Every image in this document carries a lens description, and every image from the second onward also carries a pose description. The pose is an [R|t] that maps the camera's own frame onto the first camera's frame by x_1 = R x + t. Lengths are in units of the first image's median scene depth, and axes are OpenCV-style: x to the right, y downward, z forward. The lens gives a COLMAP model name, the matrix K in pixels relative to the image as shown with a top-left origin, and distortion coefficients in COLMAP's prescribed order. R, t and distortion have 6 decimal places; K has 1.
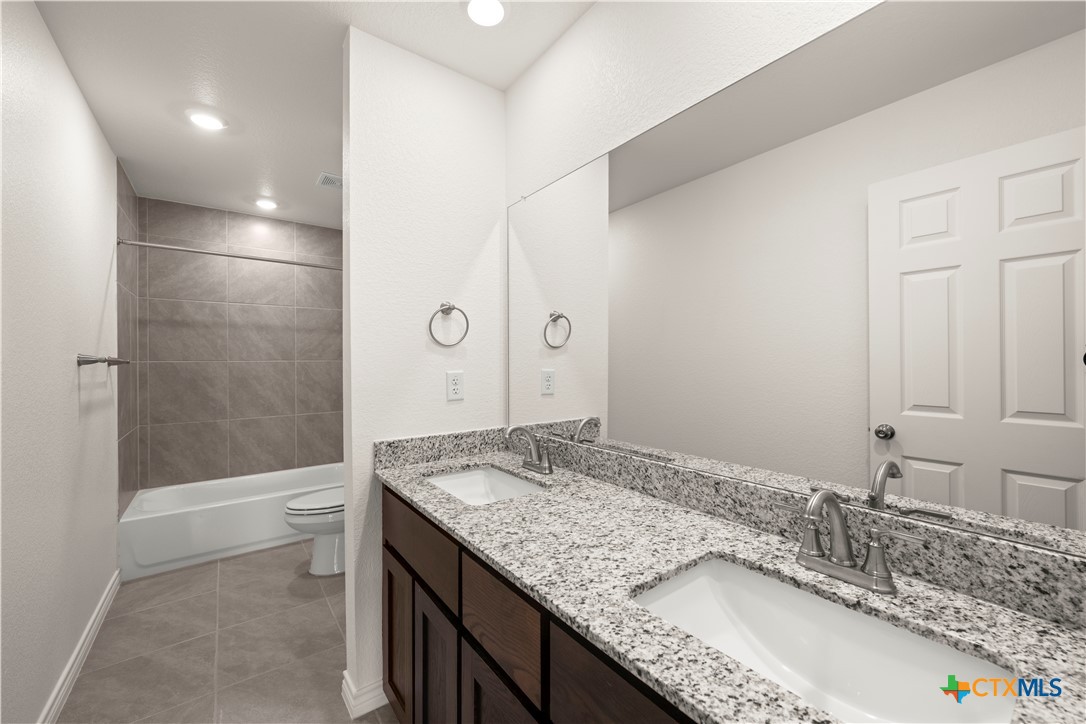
lens RADIAL K [[429.7, 0, 551.7], [0, 429.7, 364.3], [0, 0, 1]] dist [-0.000166, -0.000180]
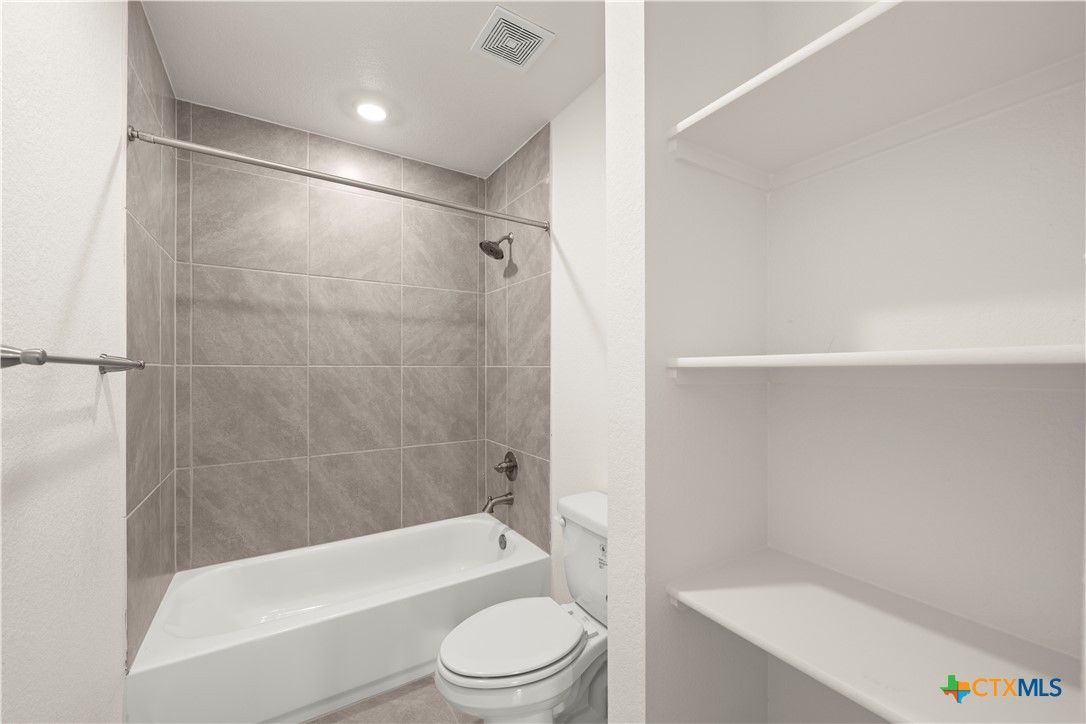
lens RADIAL K [[415.8, 0, 543.2], [0, 415.8, 373.6], [0, 0, 1]] dist [-0.001611, -0.000353]
pose [[0.996877, 0.008981, -0.078455, -0.359238], [-0.008693, 0.999954, 0.004016, -0.001259], [0.078488, -0.003321, 0.996910, 0.413086]]
